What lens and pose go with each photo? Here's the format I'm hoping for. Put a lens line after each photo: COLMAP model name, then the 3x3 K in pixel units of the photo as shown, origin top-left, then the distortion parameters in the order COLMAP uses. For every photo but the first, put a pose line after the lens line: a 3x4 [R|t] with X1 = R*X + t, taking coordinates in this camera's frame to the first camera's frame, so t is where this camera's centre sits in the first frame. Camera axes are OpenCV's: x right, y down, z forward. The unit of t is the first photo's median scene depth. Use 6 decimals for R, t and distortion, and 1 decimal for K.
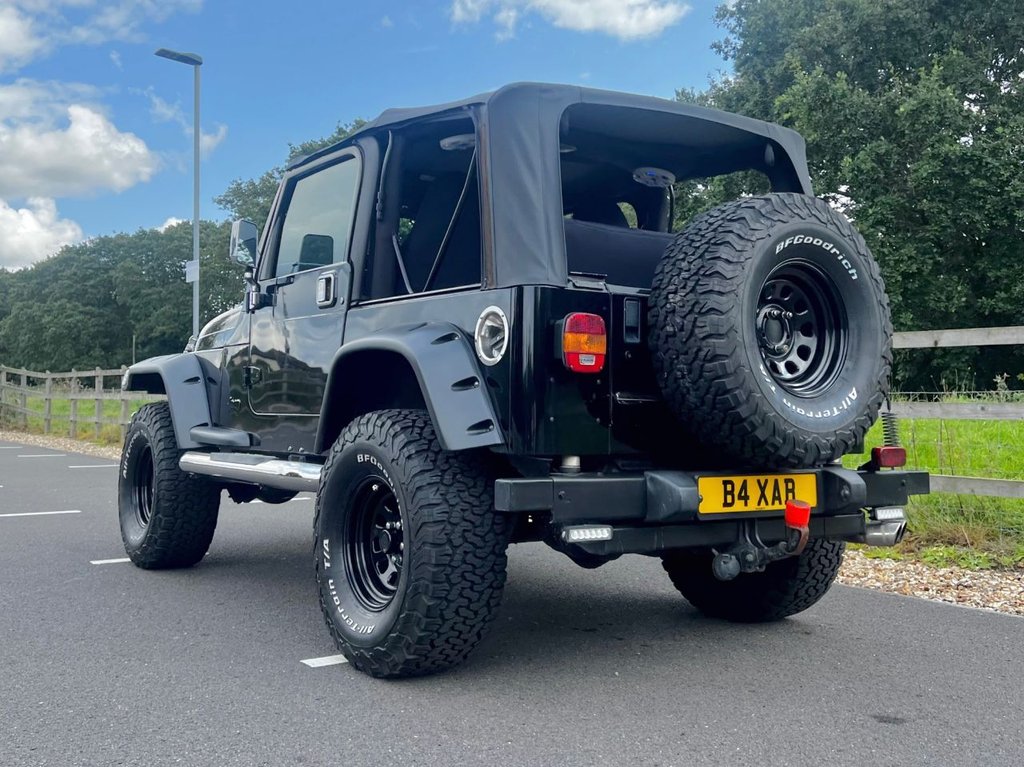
lens RADIAL K [[987.9, 0, 589.4], [0, 987.9, 558.3], [0, 0, 1]] dist [0.007588, -0.005951]
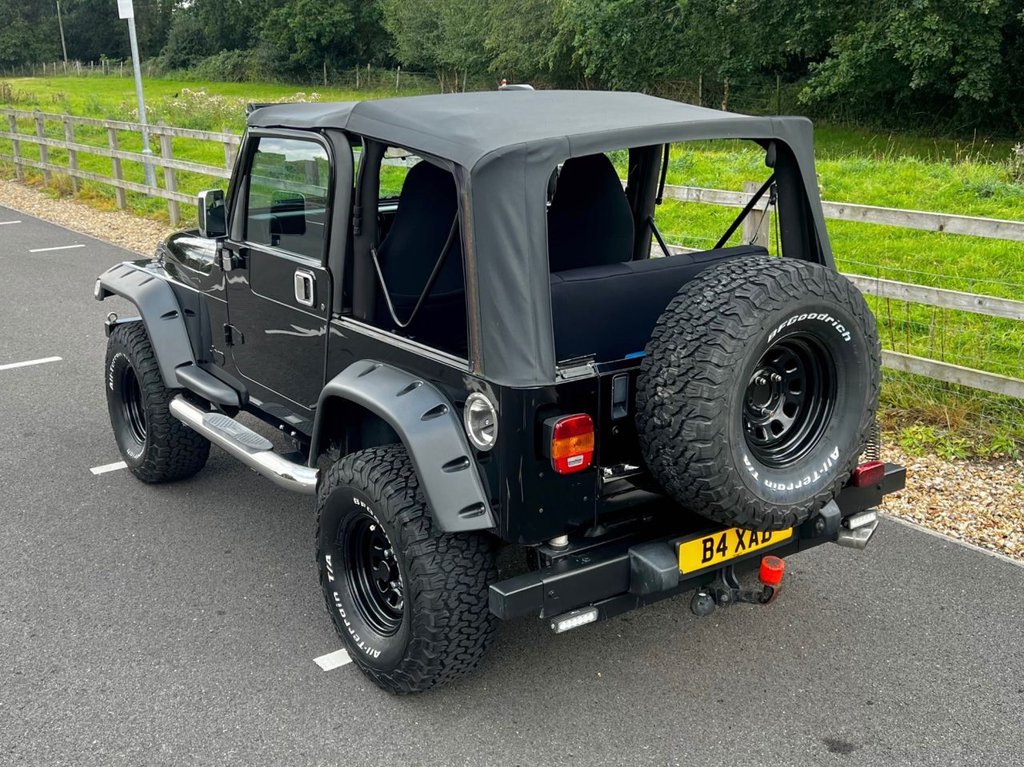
lens RADIAL K [[1078.6, 0, 551.8], [0, 1078.6, 293.1], [0, 0, 1]] dist [0.013474, -0.006988]
pose [[0.999947, 0.003452, -0.009728, -0.015699], [0.000053, 0.940691, 0.339265, -0.715687], [0.010322, -0.339247, 0.940641, 0.005001]]
